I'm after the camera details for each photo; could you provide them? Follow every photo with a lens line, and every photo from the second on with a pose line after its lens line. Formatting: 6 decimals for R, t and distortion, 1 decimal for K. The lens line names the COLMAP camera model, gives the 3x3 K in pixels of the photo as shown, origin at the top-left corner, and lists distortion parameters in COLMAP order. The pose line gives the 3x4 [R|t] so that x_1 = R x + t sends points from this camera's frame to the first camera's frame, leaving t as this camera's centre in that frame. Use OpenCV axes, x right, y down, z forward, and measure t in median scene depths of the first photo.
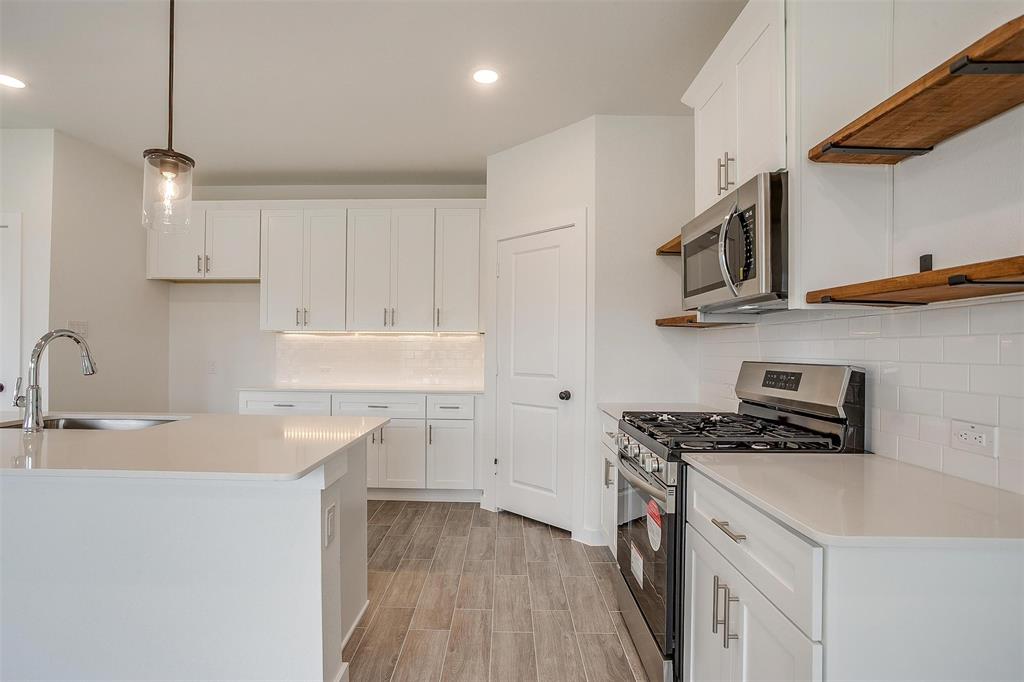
lens RADIAL K [[502.2, 0, 496.6], [0, 502.2, 348.6], [0, 0, 1]] dist [-0.072972, 0.040552]
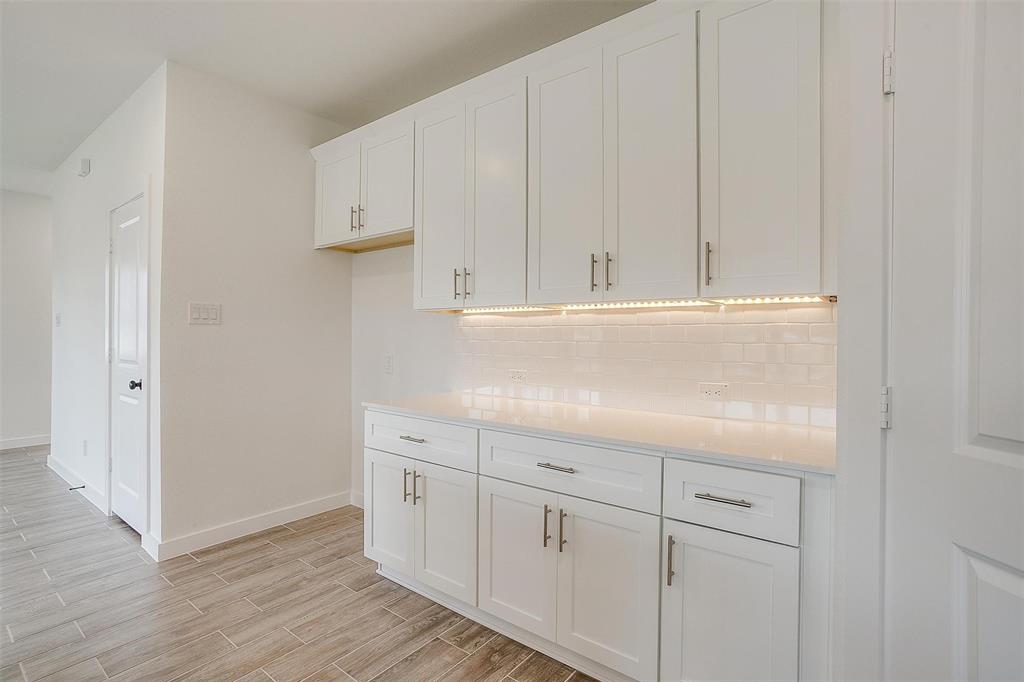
lens RADIAL K [[491.3, 0, 507.4], [0, 491.3, 336.8], [0, 0, 1]] dist [-0.042493, -0.000038]
pose [[0.800021, -0.002406, -0.599967, -0.009822], [-0.001468, 0.999981, -0.005969, 0.001705], [0.599970, 0.005656, 0.800003, 0.810240]]
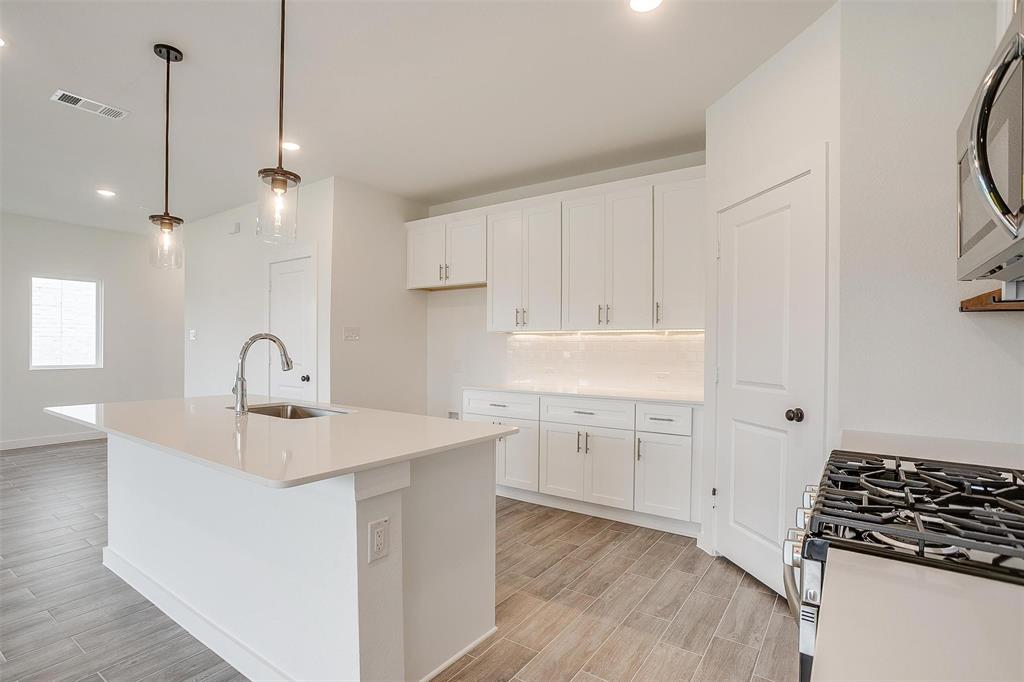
lens RADIAL K [[502.2, 0, 496.6], [0, 502.2, 348.6], [0, 0, 1]] dist [-0.072972, 0.040552]
pose [[0.821090, 0.000857, -0.570798, 0.202590], [-0.001963, 0.999997, -0.001322, 0.000646], [0.570796, 0.002206, 0.821089, 0.202900]]
